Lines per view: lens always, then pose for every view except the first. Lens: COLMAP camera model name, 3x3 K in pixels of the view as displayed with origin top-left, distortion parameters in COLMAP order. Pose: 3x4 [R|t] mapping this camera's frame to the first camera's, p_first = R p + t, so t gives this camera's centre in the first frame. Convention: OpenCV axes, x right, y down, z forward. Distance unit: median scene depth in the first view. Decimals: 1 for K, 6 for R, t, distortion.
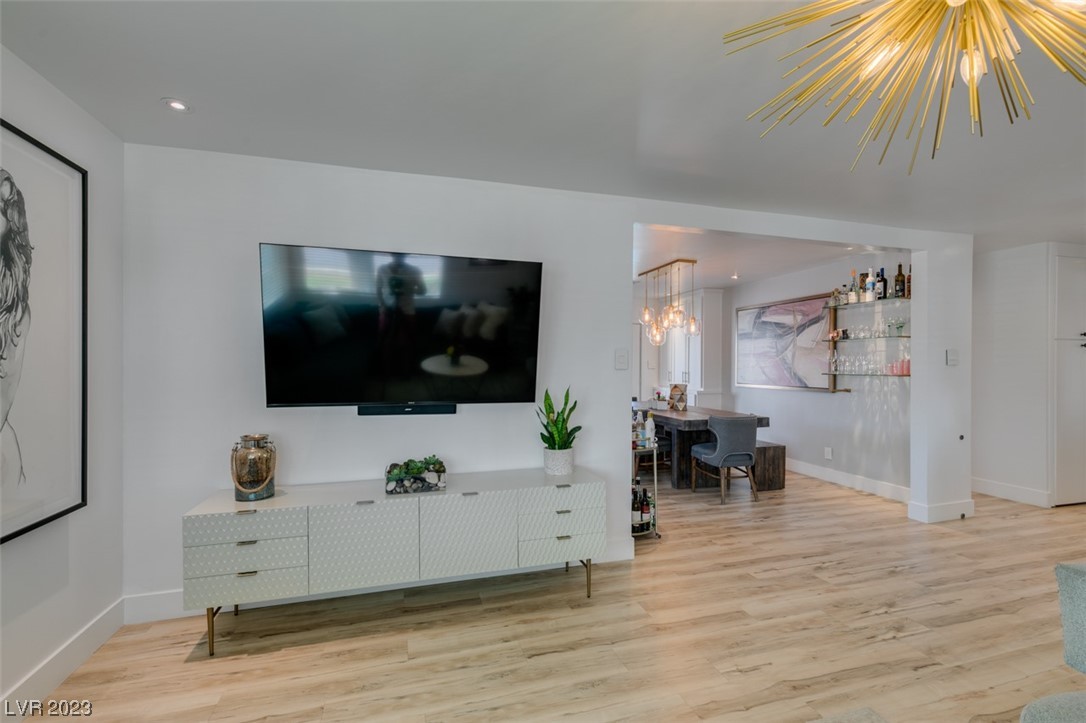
lens RADIAL K [[485.8, 0, 542.8], [0, 485.8, 367.8], [0, 0, 1]] dist [0.006922, -0.001294]
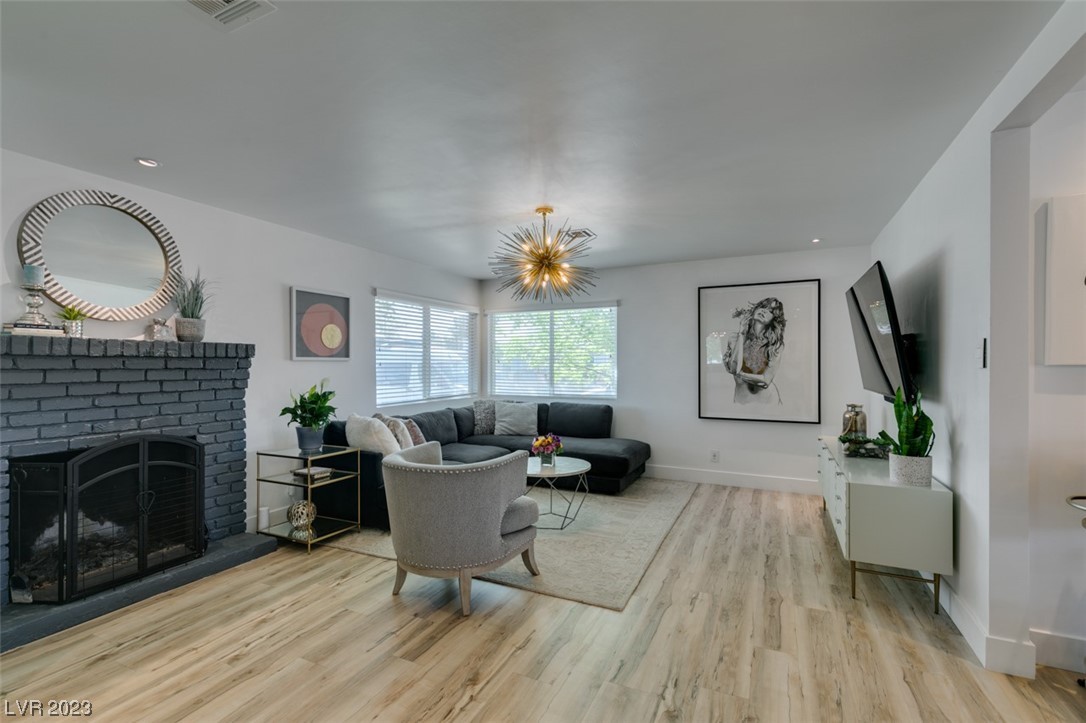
lens RADIAL K [[485.8, 0, 541.9], [0, 485.8, 365.1], [0, 0, 1]] dist [0.006922, -0.001294]
pose [[-0.673609, 0.000914, -0.739087, 0.852498], [-0.005127, 0.999969, 0.005909, -0.001444], [0.739070, 0.007770, -0.673584, 0.816757]]
